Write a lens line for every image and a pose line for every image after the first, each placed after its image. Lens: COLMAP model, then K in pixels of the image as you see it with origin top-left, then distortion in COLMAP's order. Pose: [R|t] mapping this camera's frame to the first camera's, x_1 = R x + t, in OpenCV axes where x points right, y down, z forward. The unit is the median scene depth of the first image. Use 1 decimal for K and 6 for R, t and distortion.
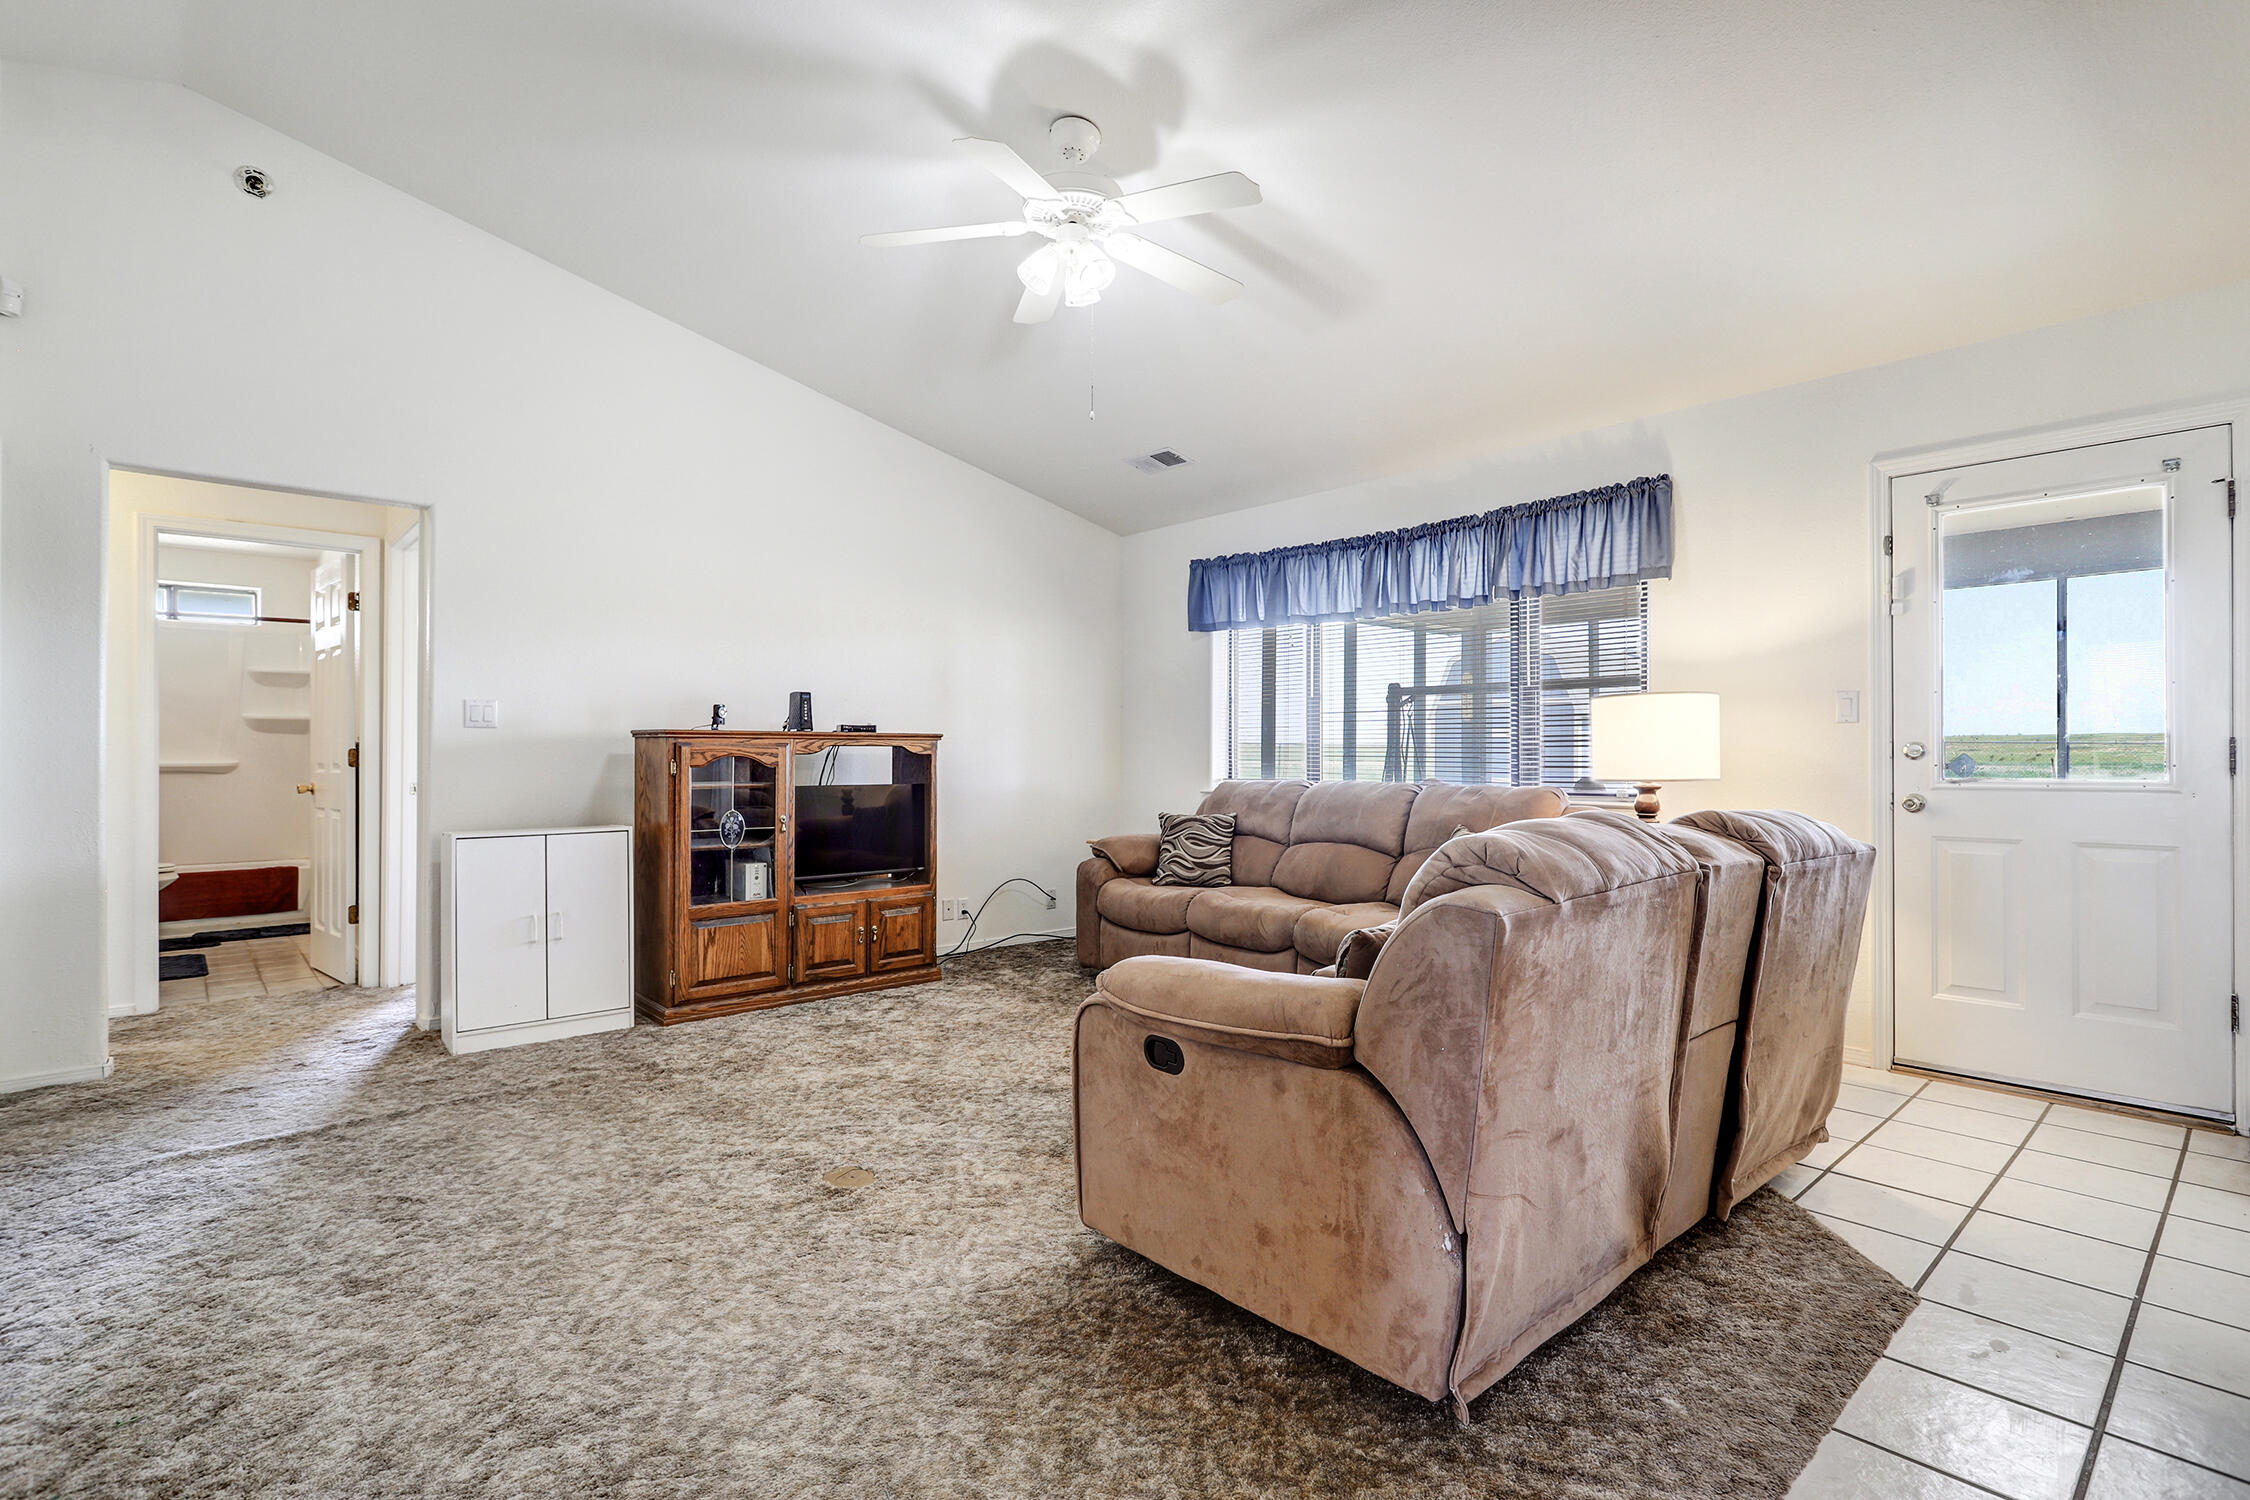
lens RADIAL K [[1084.3, 0, 1117.3], [0, 1084.3, 751.6], [0, 0, 1]] dist [-0.005574, -0.000487]
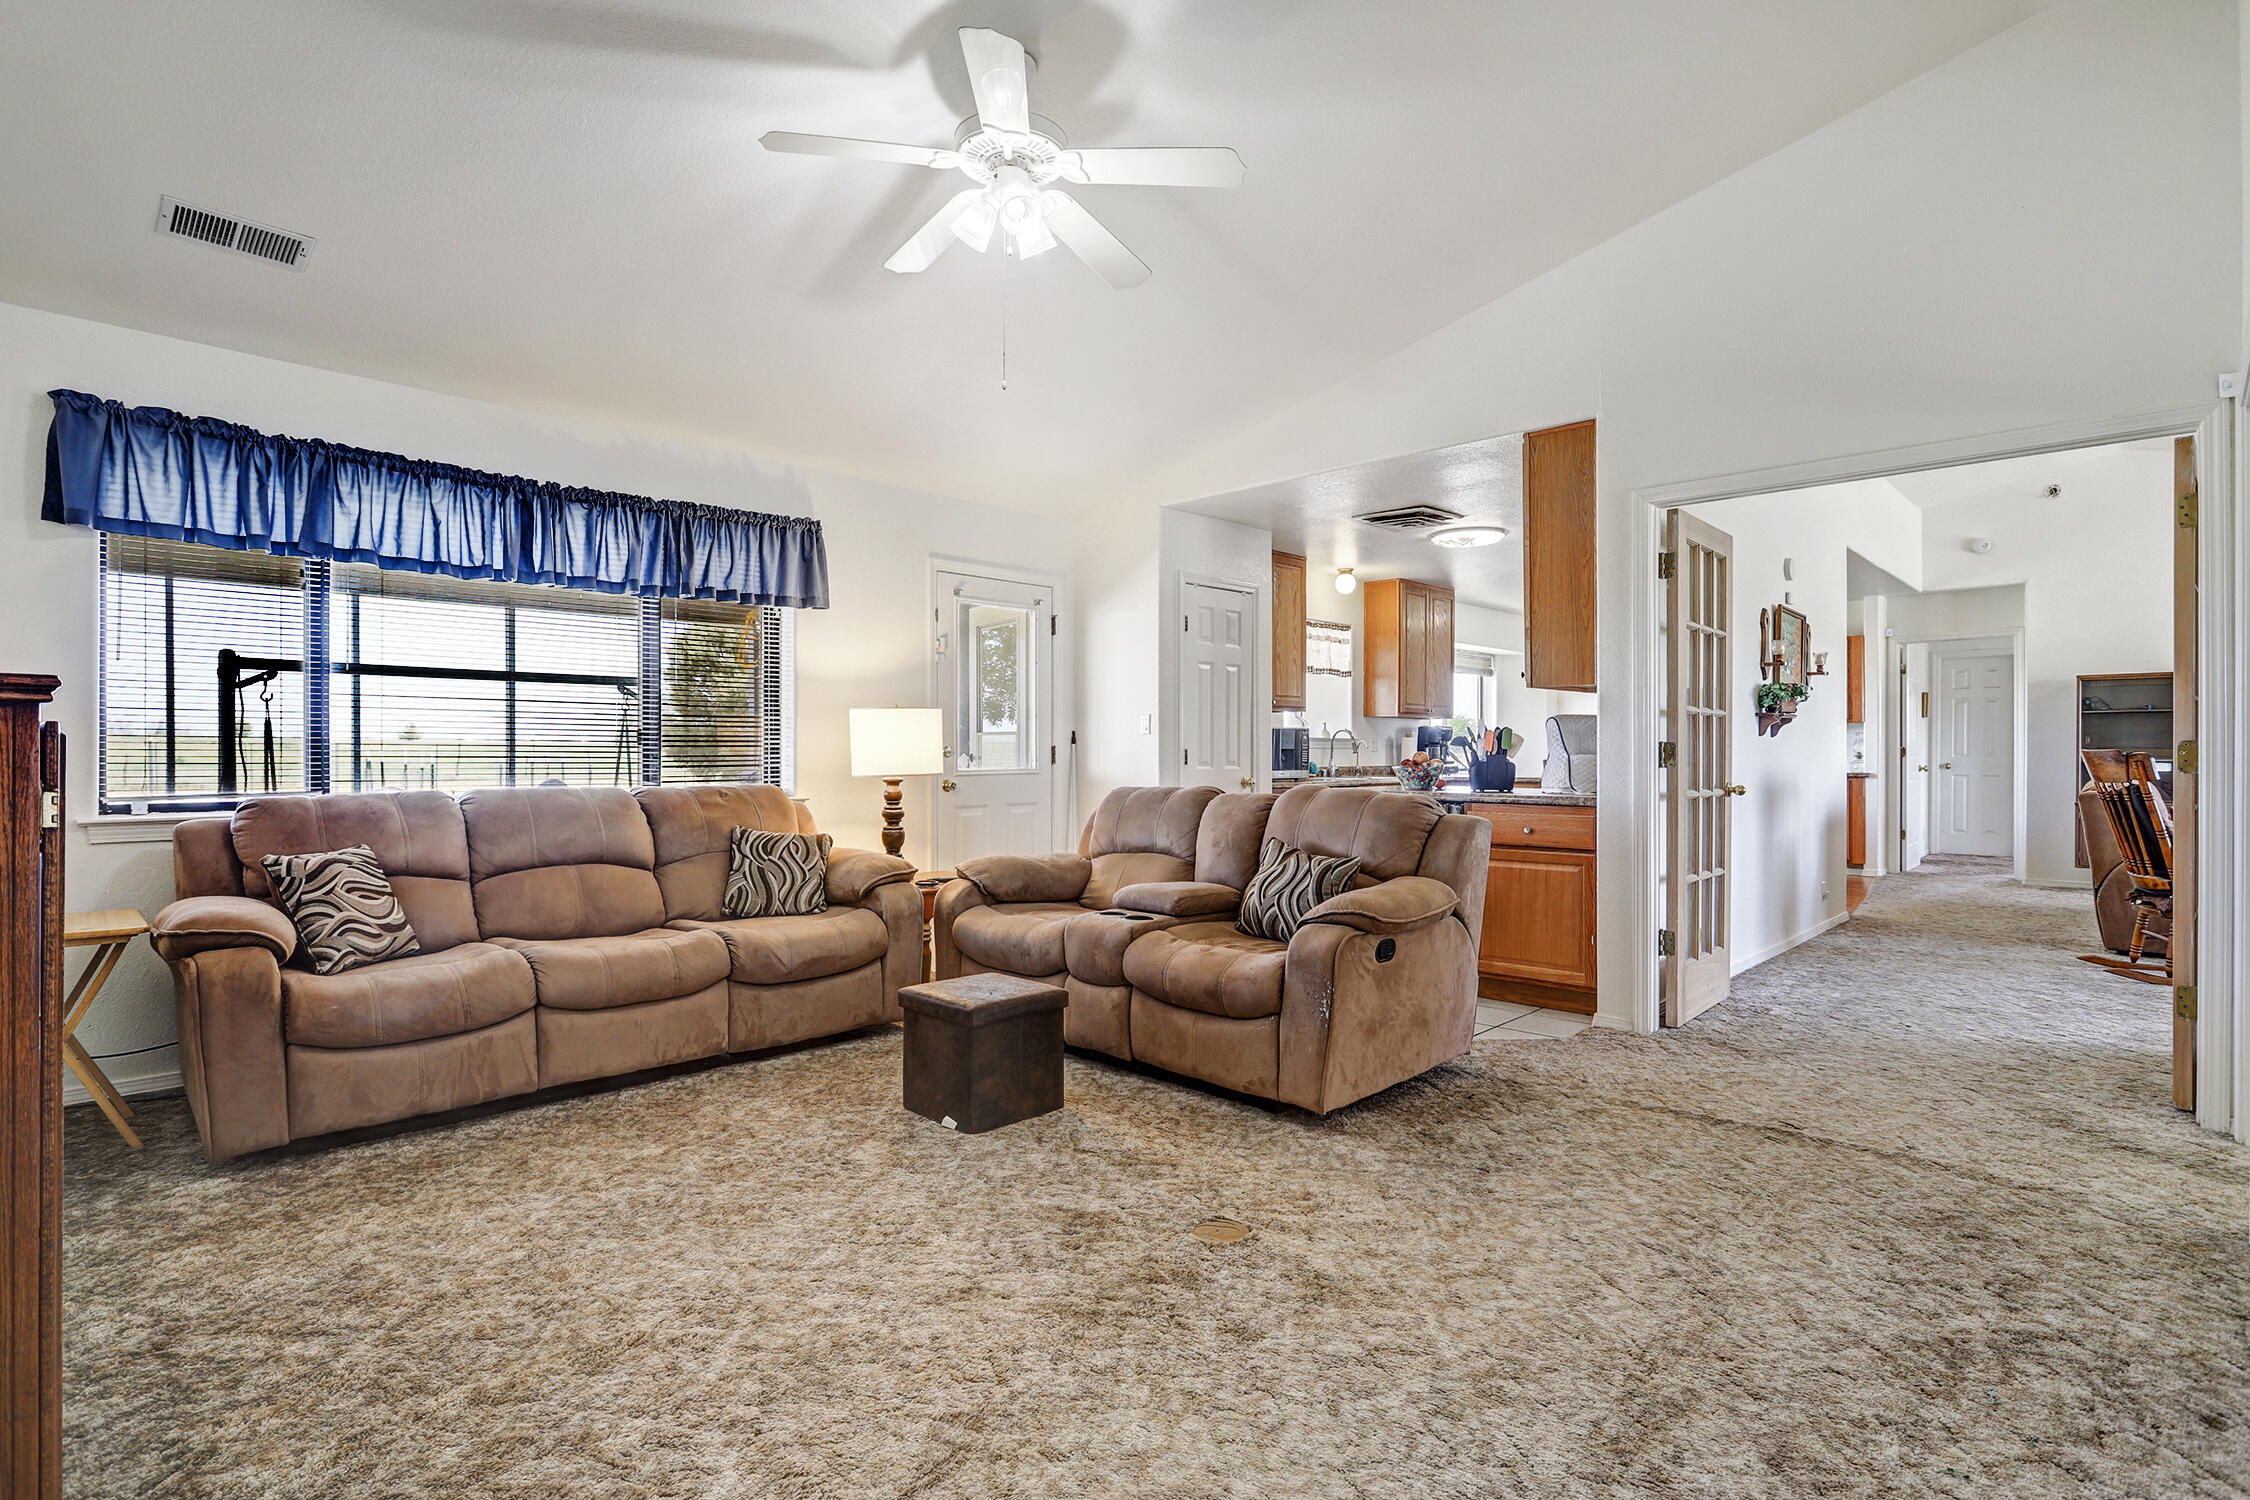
lens RADIAL K [[1149.6, 0, 1115.3], [0, 1149.6, 755.6], [0, 0, 1]] dist [0.000637, 0.000357]
pose [[-0.092760, -0.001555, 0.995687, -0.672625], [-0.001223, 0.999998, 0.001447, 0.001307], [-0.995688, -0.001084, -0.092762, 0.668138]]
